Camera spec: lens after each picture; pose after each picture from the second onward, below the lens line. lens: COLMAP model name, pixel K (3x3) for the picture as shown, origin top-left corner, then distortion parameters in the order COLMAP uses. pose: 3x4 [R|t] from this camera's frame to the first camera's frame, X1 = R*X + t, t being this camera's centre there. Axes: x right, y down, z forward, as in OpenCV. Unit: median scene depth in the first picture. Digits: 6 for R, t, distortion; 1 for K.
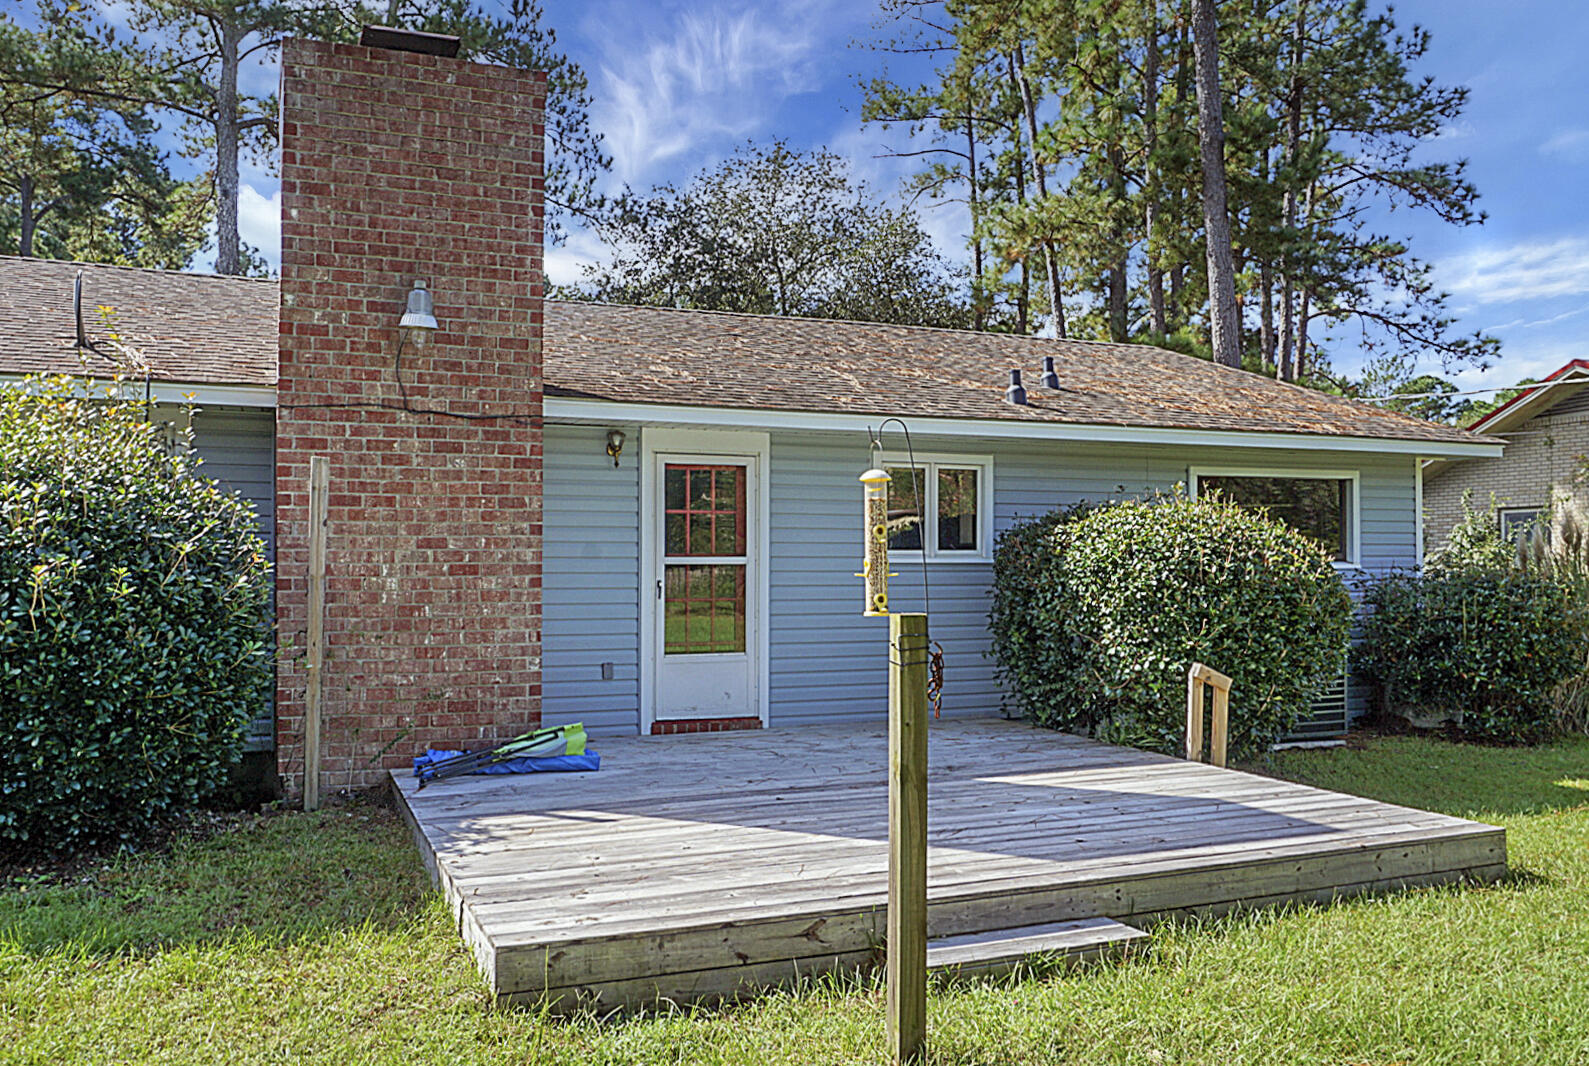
lens RADIAL K [[1269.6, 0, 781.2], [0, 1269.6, 544.3], [0, 0, 1]] dist [-0.024258, 0.001056]
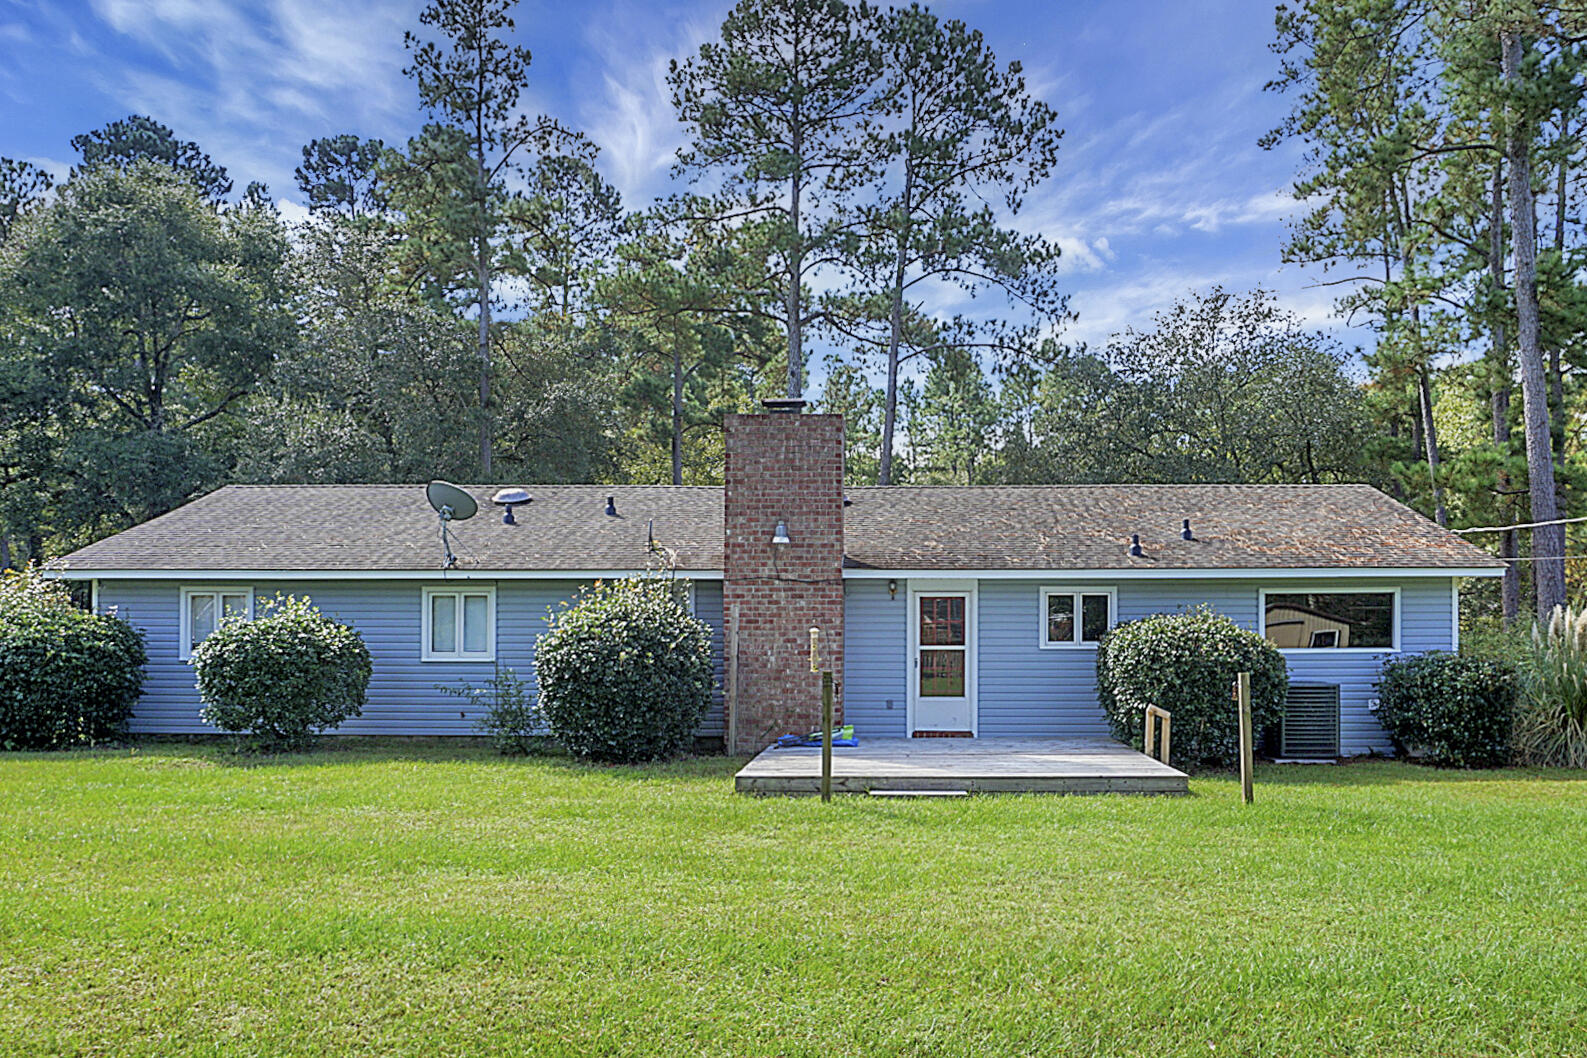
lens RADIAL K [[1234.9, 0, 830.2], [0, 1234.9, 624.8], [0, 0, 1]] dist [-0.013795, 0.000340]
pose [[0.908639, -0.003944, -0.417563, 0.570503], [0.006668, 0.999965, 0.005065, -0.032298], [0.417528, -0.007387, 0.908634, -0.759143]]
